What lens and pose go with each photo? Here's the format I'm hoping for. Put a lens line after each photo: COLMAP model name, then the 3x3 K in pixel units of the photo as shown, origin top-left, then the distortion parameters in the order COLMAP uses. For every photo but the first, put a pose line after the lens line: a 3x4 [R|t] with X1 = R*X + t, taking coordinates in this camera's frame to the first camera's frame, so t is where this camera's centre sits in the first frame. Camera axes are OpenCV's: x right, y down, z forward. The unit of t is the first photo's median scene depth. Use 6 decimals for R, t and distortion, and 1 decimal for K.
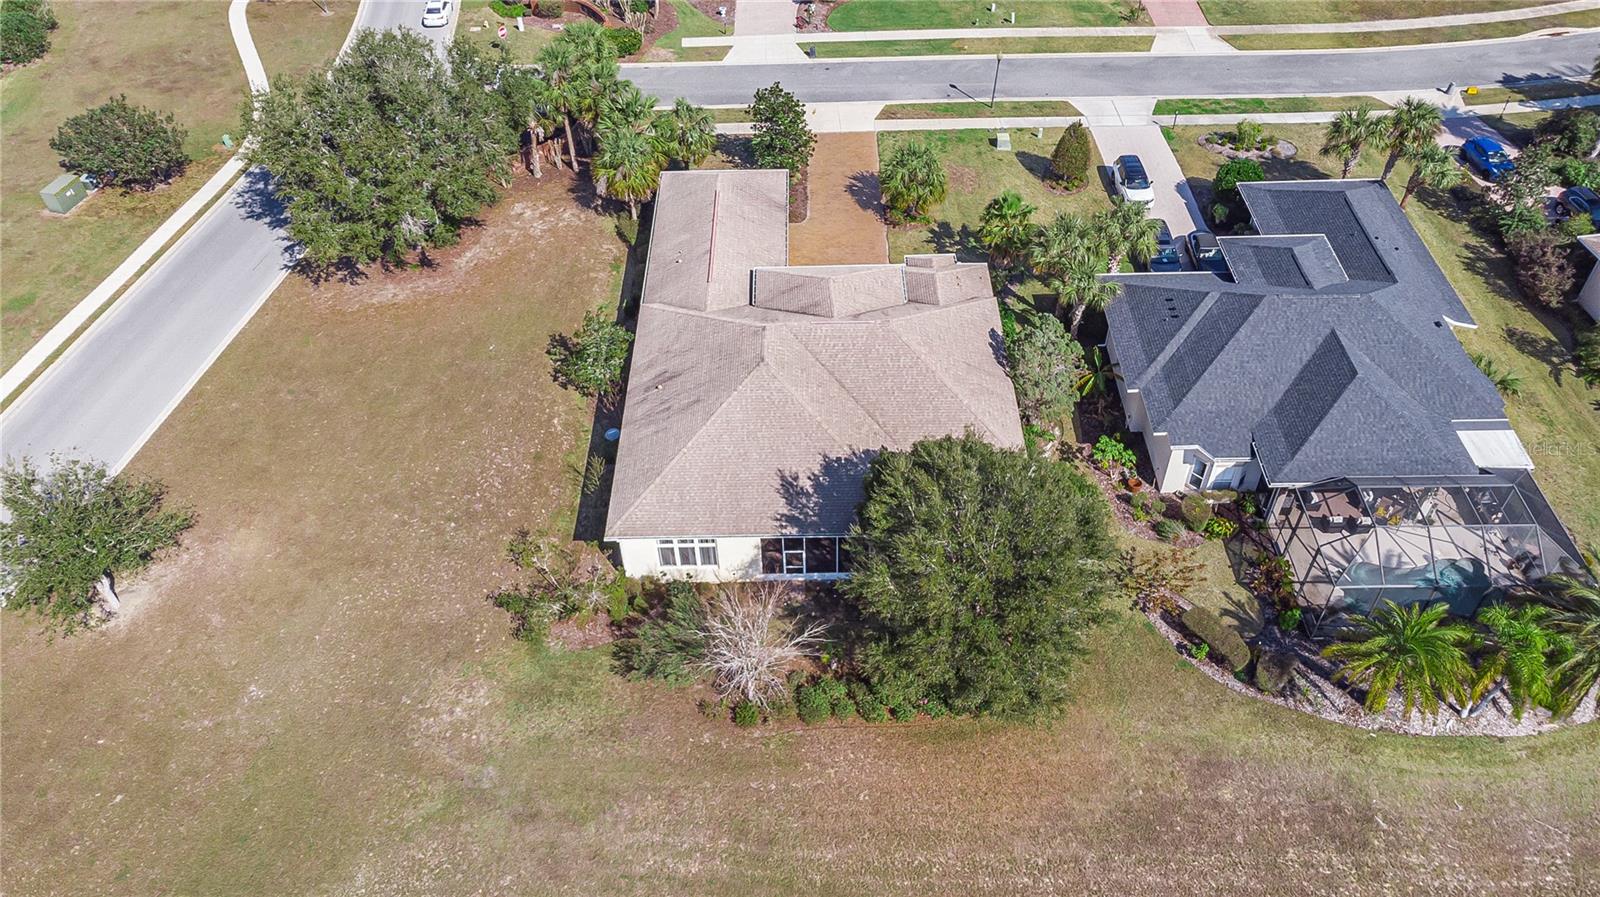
lens RADIAL K [[1179.3, 0, 800.0], [0, 1179.3, 448.5], [0, 0, 1]] dist [-0.019986, 0.092760]
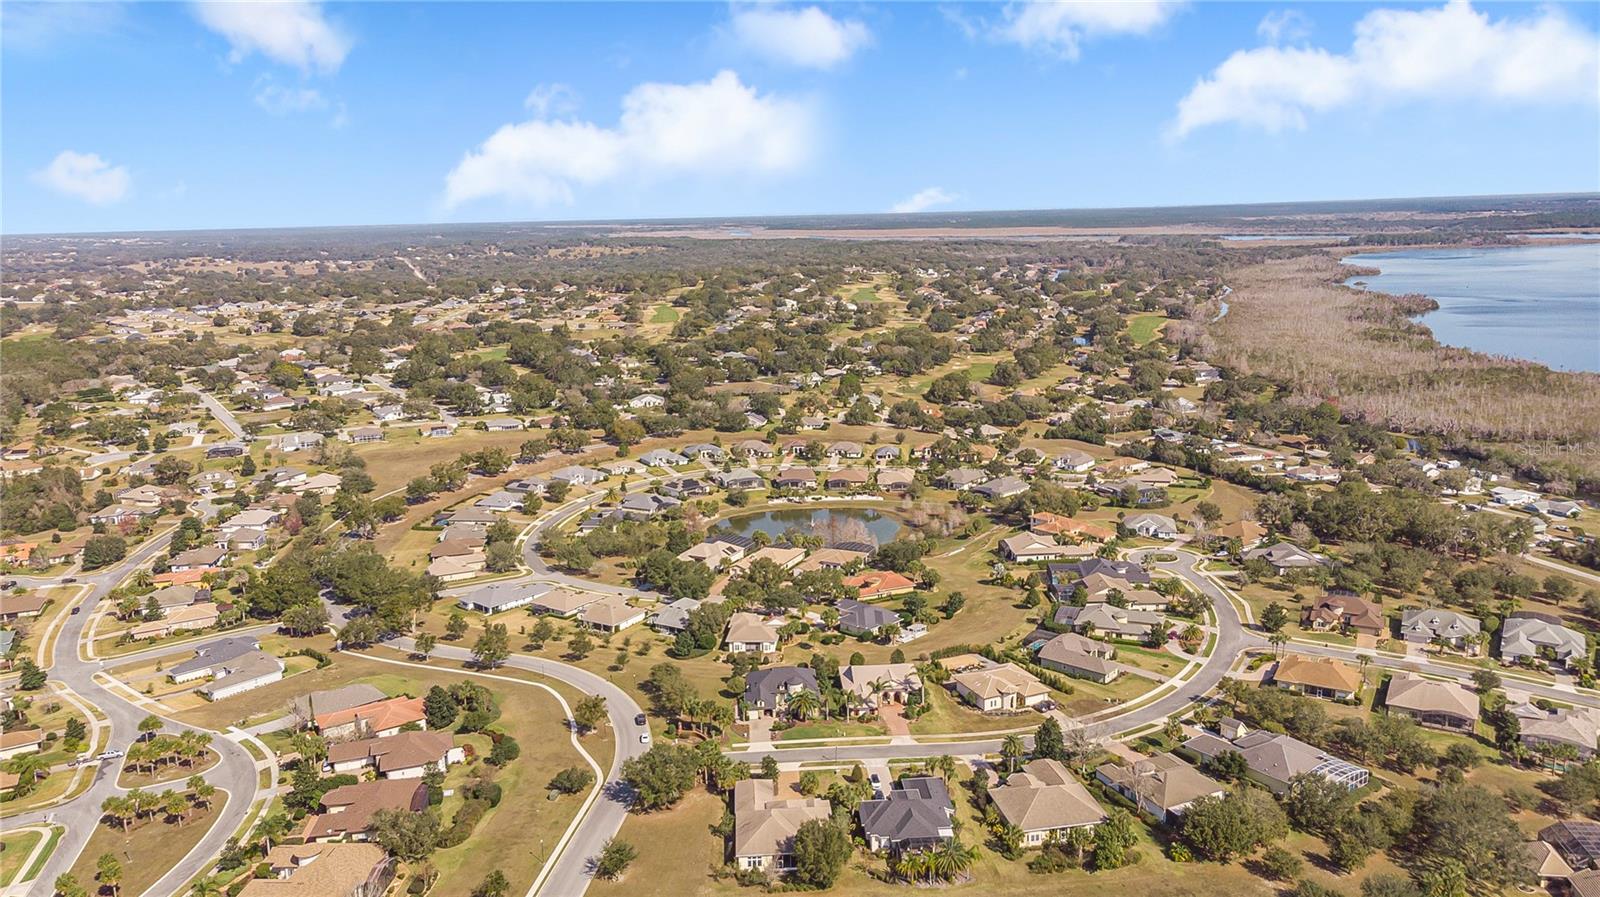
lens RADIAL K [[1156.2, 0, 777.7], [0, 1156.2, 456.2], [0, 0, 1]] dist [0.007800, 0.040154]
pose [[0.999294, -0.018440, 0.032732, -0.098113], [0.033437, 0.833799, -0.551055, 0.929484], [-0.017130, 0.551760, 0.833827, -2.591930]]
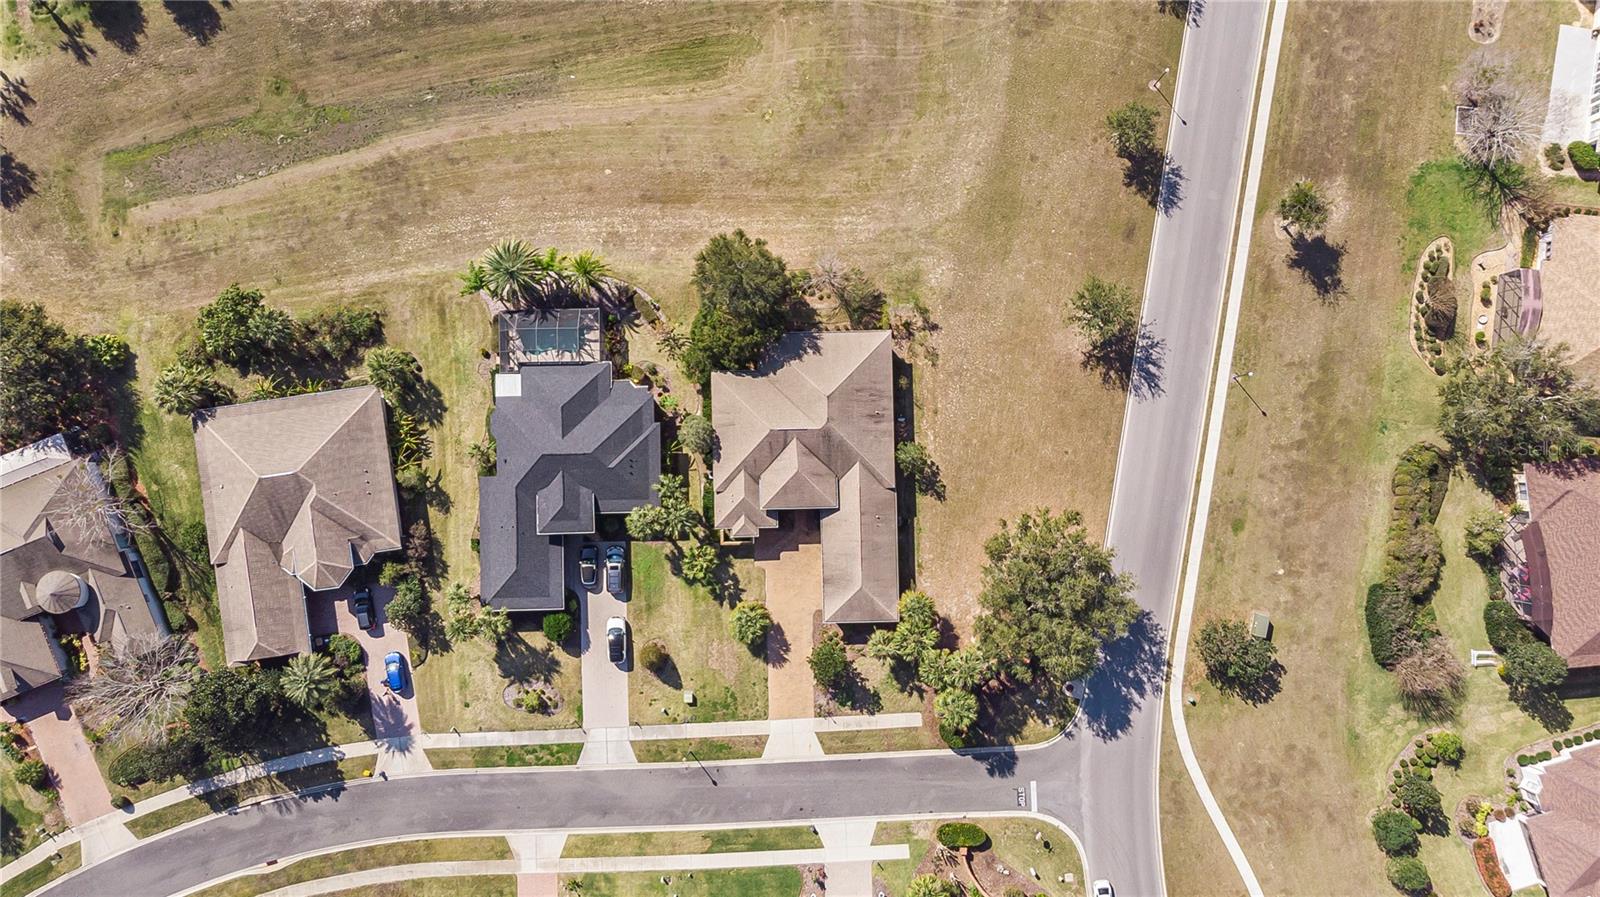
lens RADIAL K [[1156.2, 0, 777.7], [0, 1156.2, 456.2], [0, 0, 1]] dist [0.007800, 0.040154]
pose [[-0.999639, 0.021279, 0.016398, 0.027841], [-0.002877, -0.691685, 0.722193, -1.416281], [0.026709, 0.721885, 0.691497, -0.358641]]
